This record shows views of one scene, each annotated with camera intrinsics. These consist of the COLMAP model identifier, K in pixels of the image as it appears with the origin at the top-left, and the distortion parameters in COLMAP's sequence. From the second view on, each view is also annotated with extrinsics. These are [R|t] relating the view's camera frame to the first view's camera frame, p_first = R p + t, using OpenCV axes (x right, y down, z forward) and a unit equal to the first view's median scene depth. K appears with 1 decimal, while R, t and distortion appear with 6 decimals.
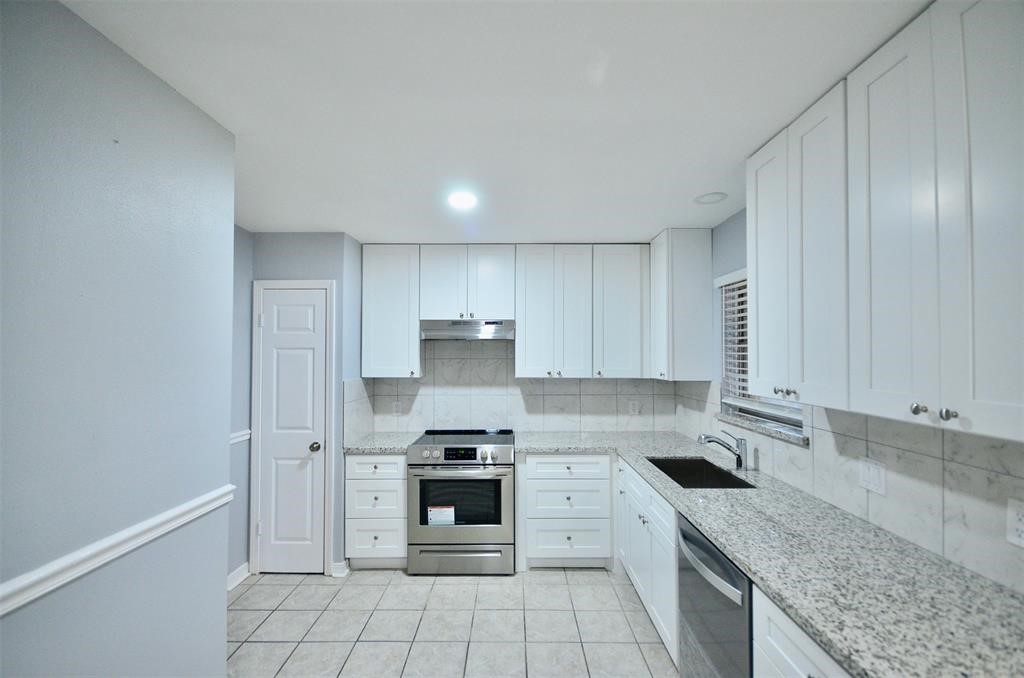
lens RADIAL K [[447.7, 0, 514.5], [0, 447.7, 347.3], [0, 0, 1]] dist [-0.000112, -0.001390]
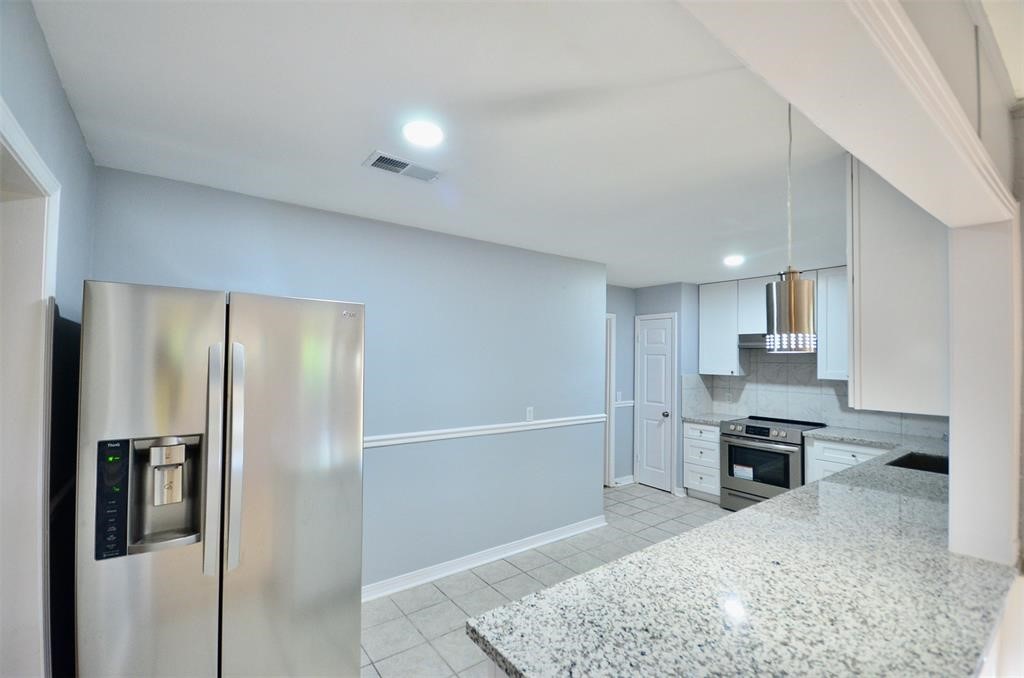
lens RADIAL K [[449.0, 0, 511.0], [0, 449.0, 343.6], [0, 0, 1]] dist [-0.000904, -0.000366]
pose [[0.600883, -0.016340, -0.799170, 0.535174], [0.006002, 0.999855, -0.015931, -0.016030], [0.799314, 0.004776, 0.600894, -0.449948]]
